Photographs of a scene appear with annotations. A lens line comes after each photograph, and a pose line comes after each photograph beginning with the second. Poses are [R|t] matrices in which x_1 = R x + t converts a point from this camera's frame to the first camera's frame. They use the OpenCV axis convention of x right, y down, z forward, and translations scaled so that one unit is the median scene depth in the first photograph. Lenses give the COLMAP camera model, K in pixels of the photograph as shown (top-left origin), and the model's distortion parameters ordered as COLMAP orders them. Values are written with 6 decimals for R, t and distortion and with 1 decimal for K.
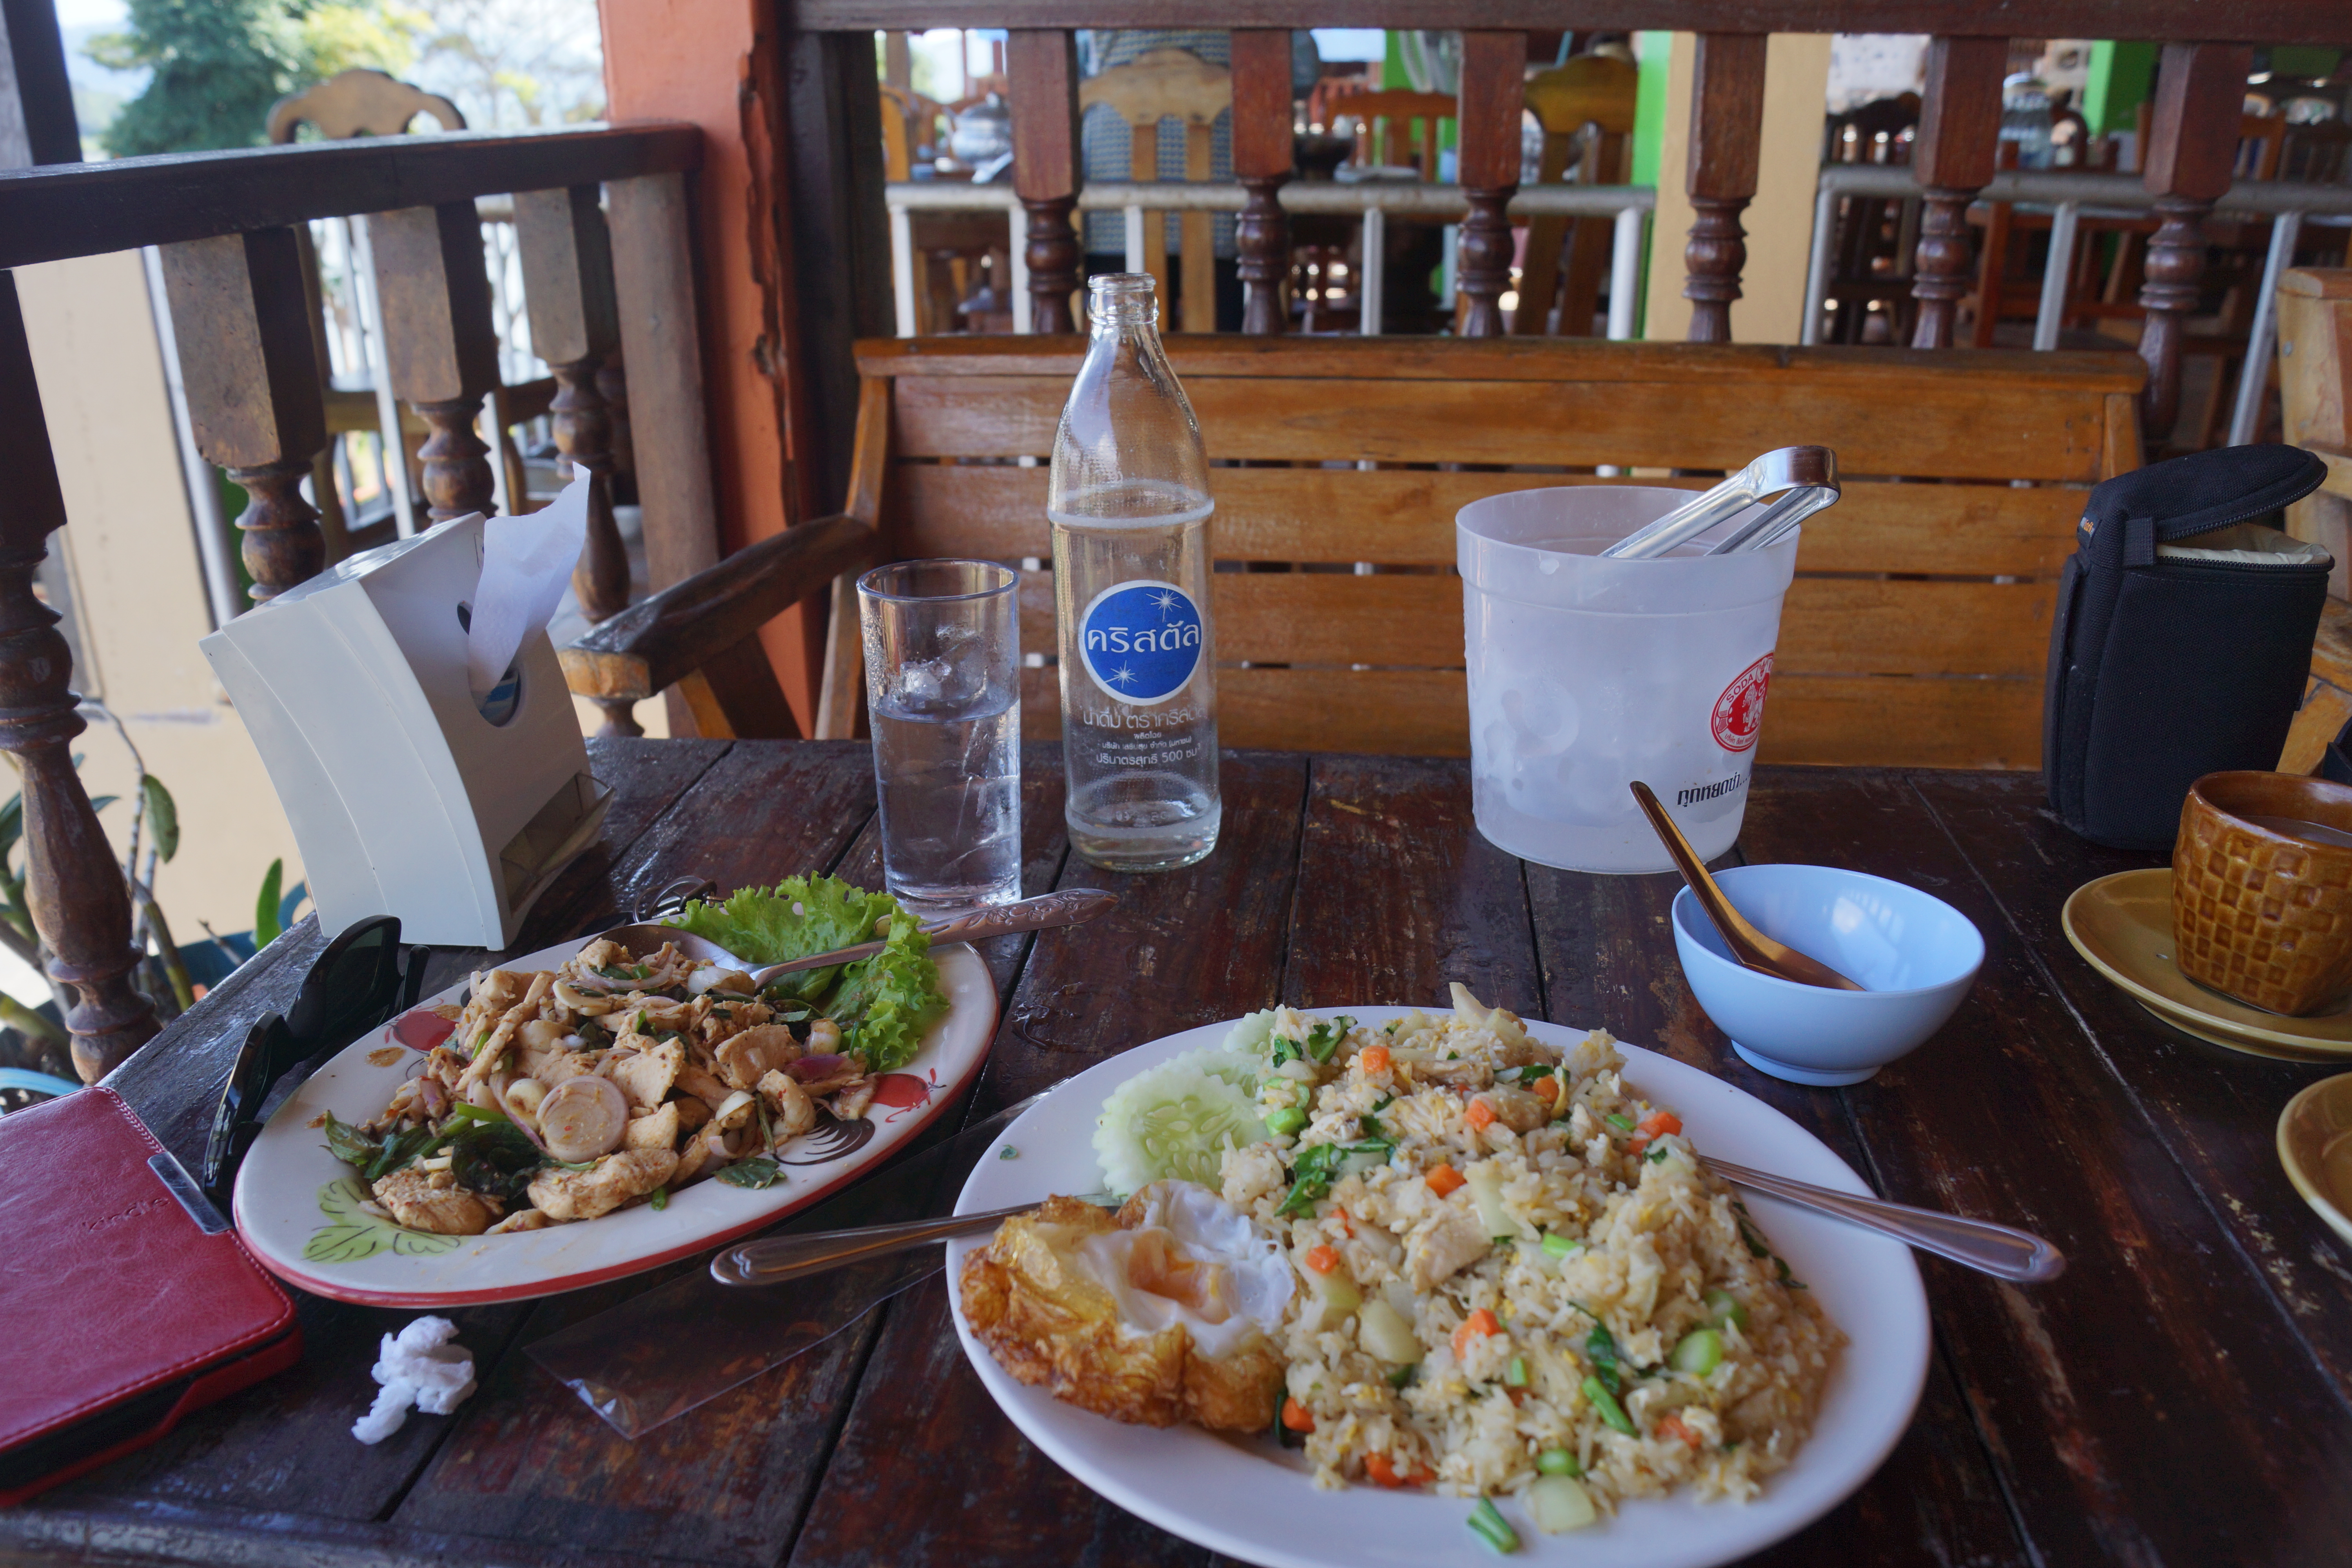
lens RADIAL K [[1770.8, 0, 1176.0], [0, 1770.8, 784.0], [0, 0, 1]] dist [-0.093763, -0.002706]
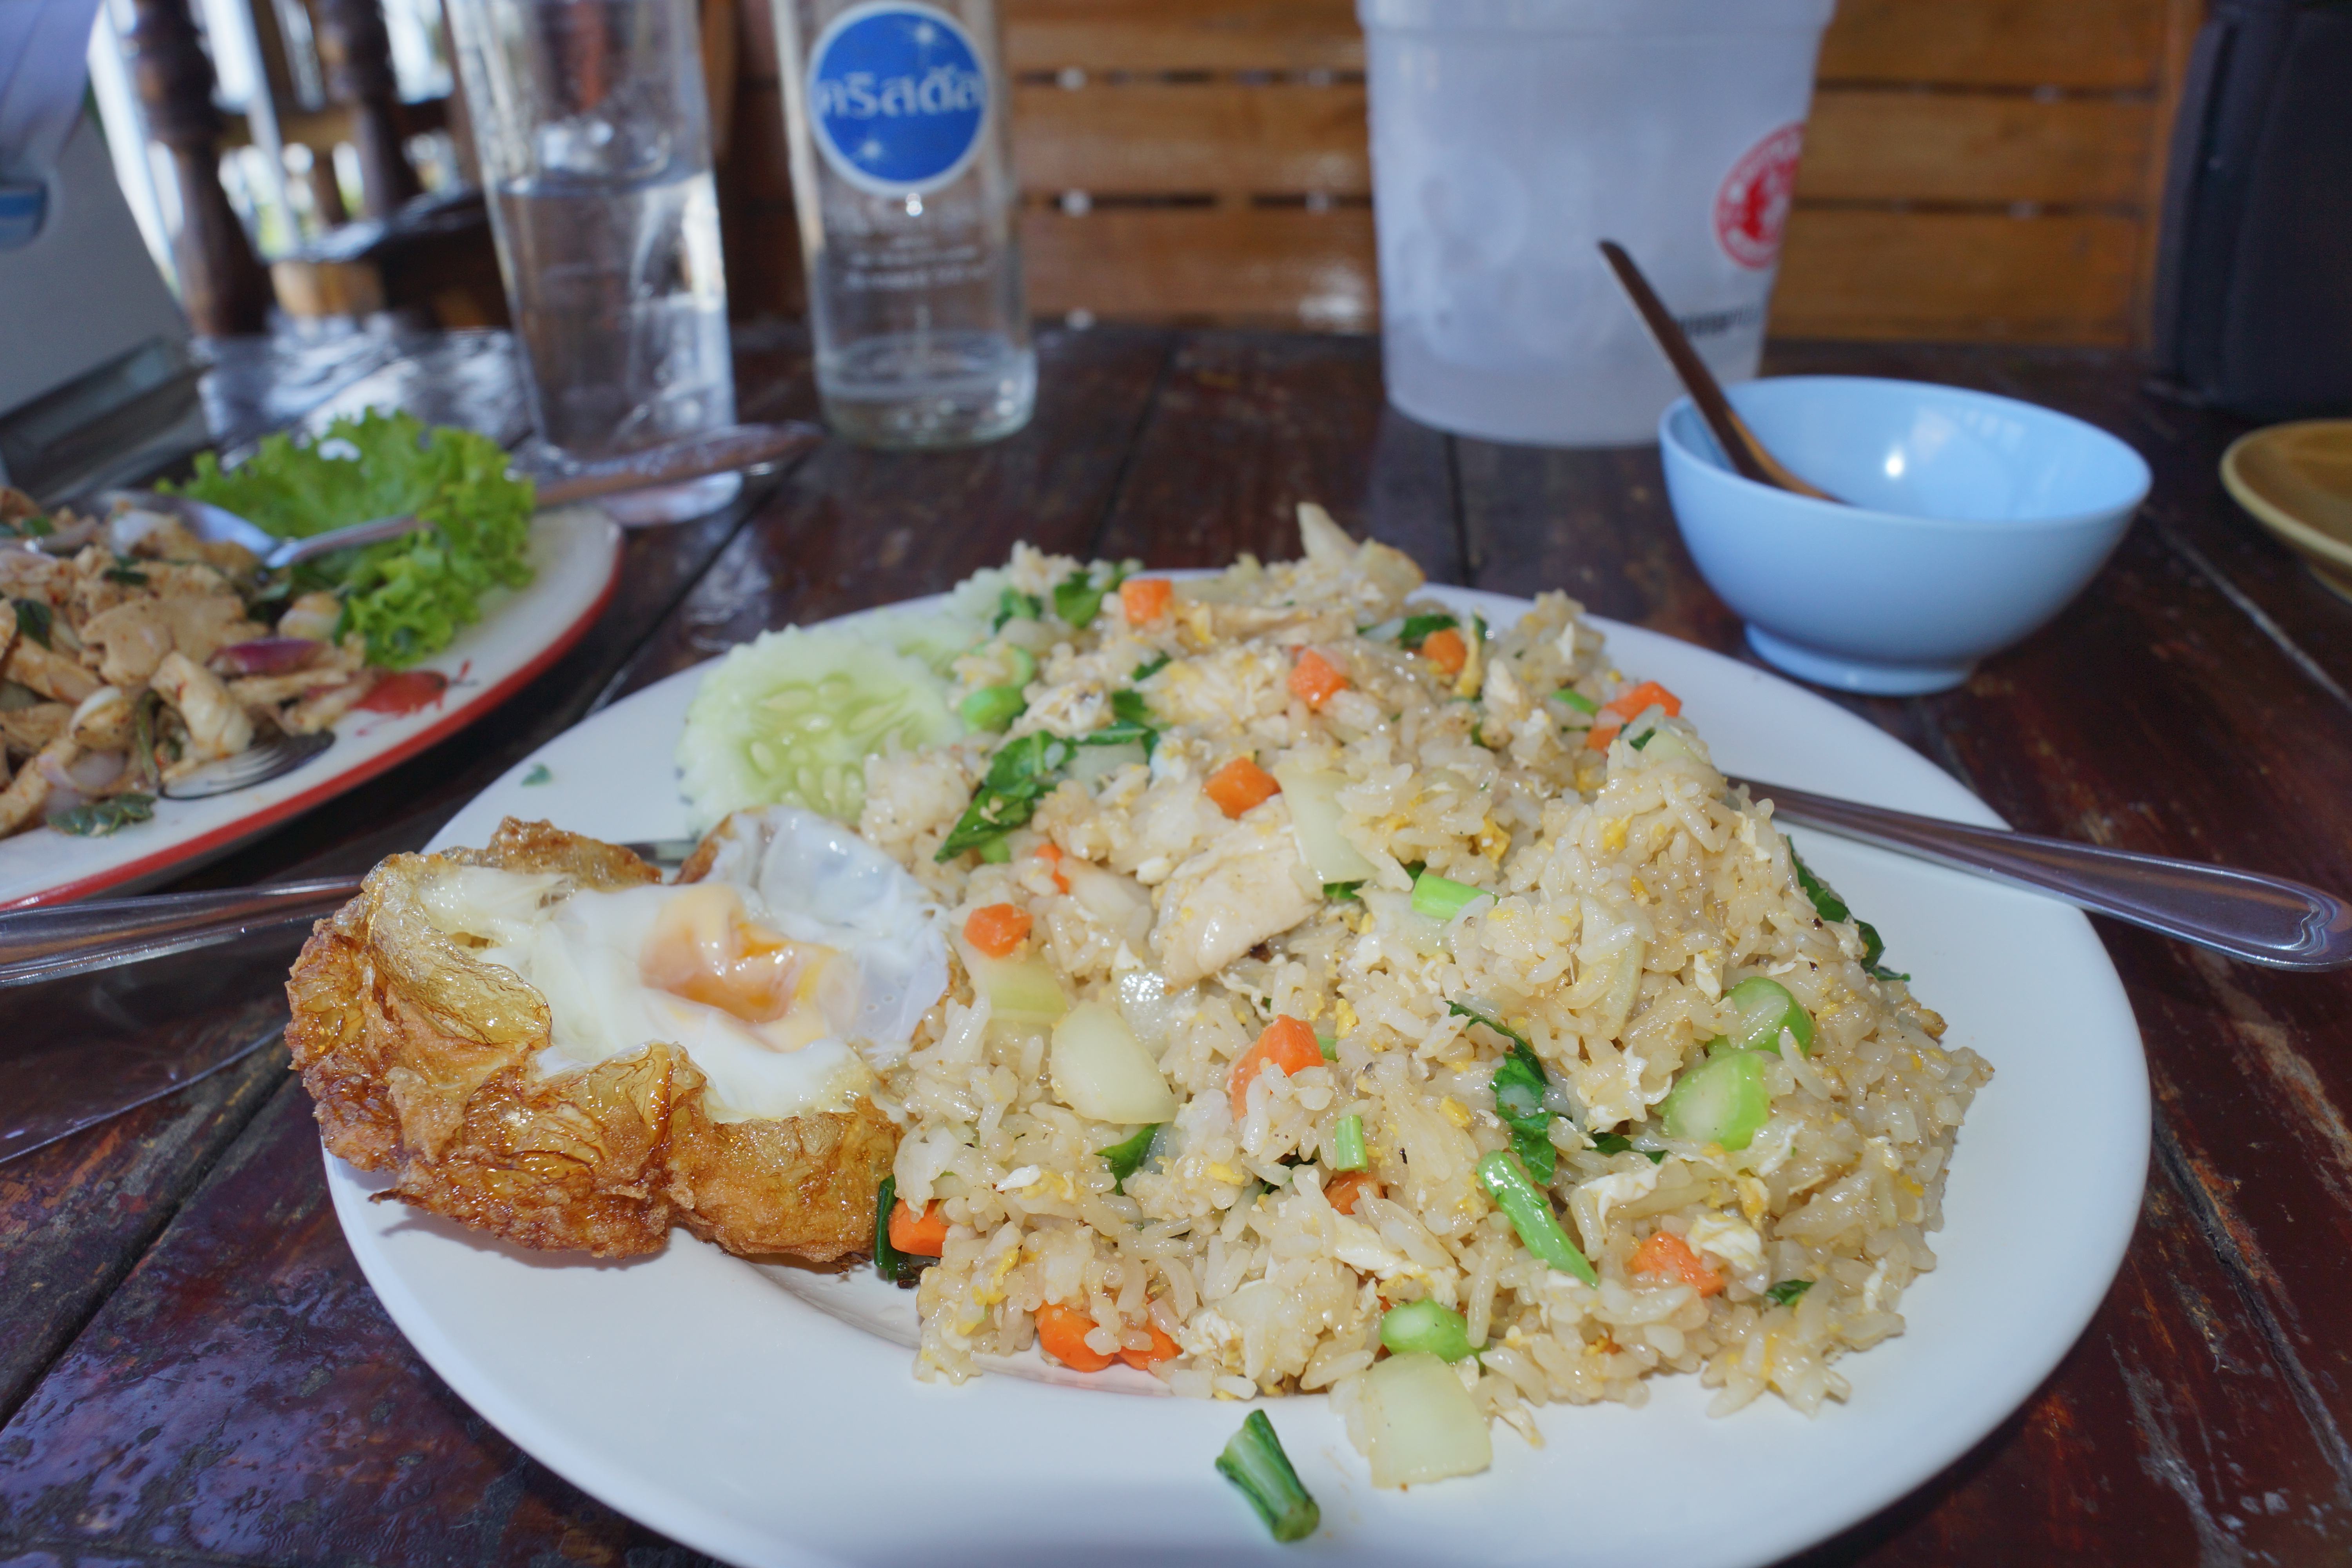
lens RADIAL K [[1789.2, 0, 1176.0], [0, 1789.2, 784.0], [0, 0, 1]] dist [-0.099914, 0.005882]
pose [[0.999789, -0.011675, 0.016913, 0.103806], [0.009231, 0.990393, 0.137972, 0.125193], [-0.018361, -0.137787, 0.990292, 0.386927]]
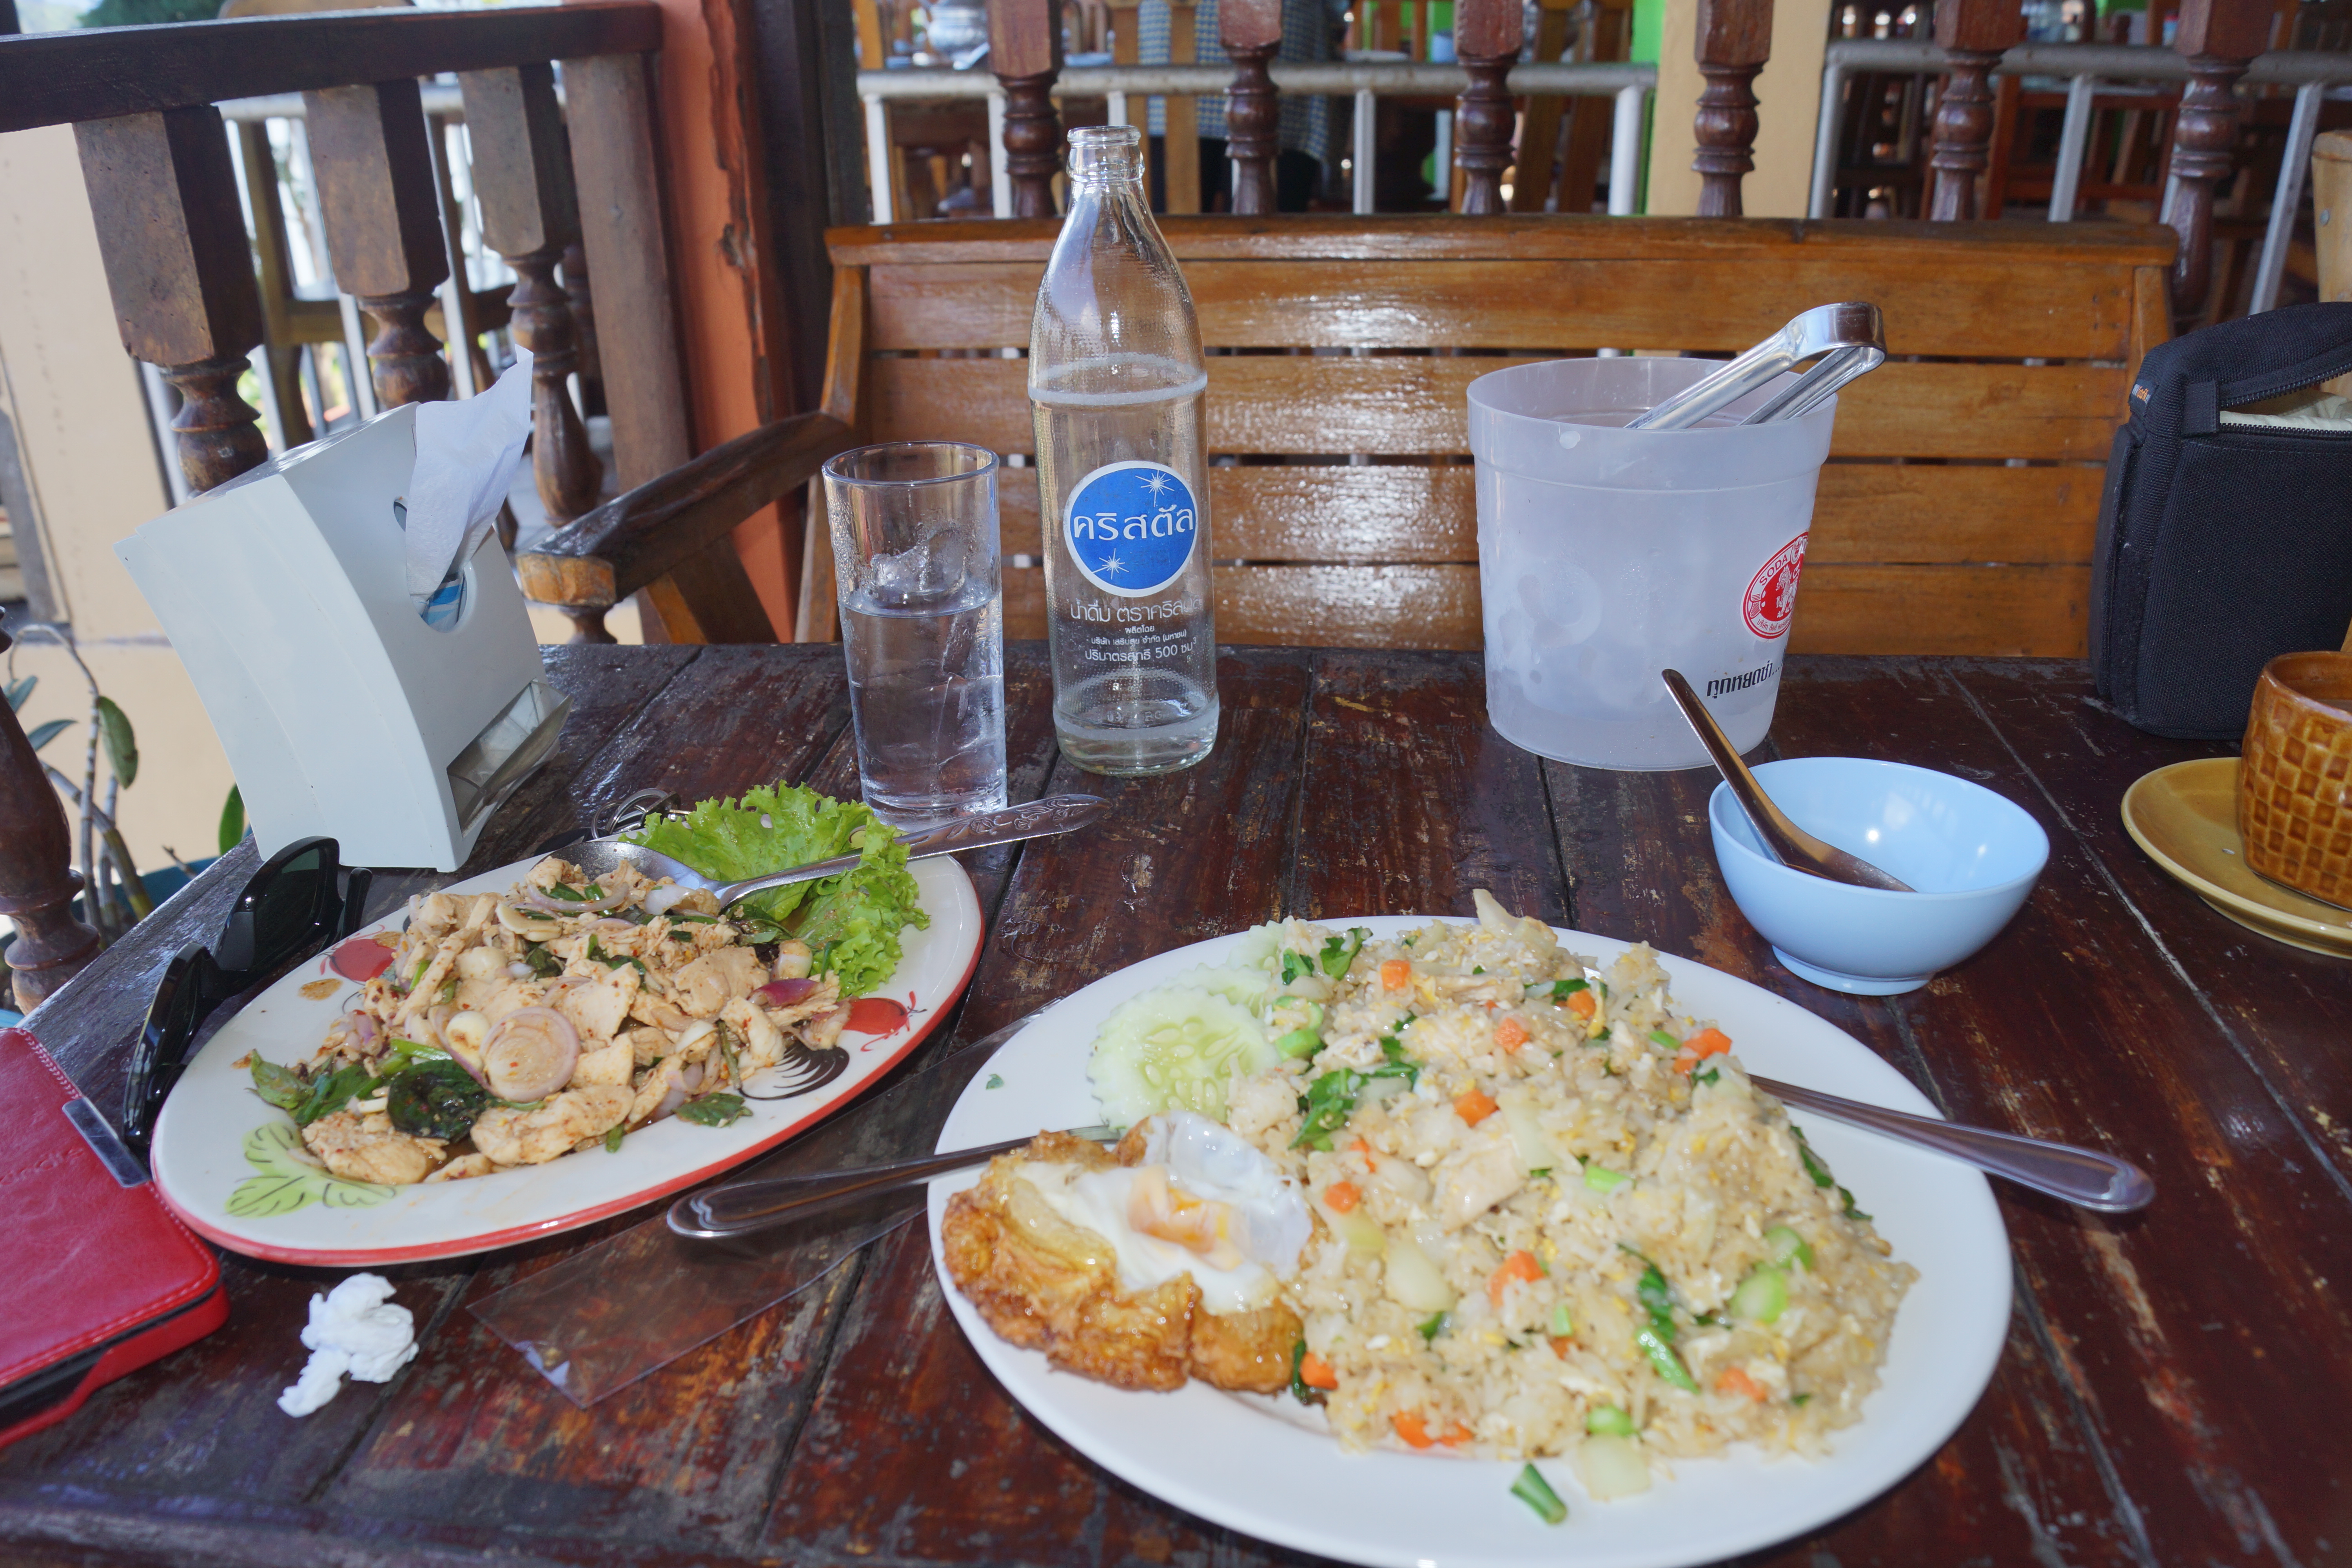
lens RADIAL K [[1789.2, 0, 1176.0], [0, 1789.2, 784.0], [0, 0, 1]] dist [-0.099914, 0.005882]
pose [[0.999872, -0.015682, 0.003190, -0.001581], [0.015495, 0.998524, 0.052058, 0.007176], [-0.004001, -0.052002, 0.998639, 0.078177]]
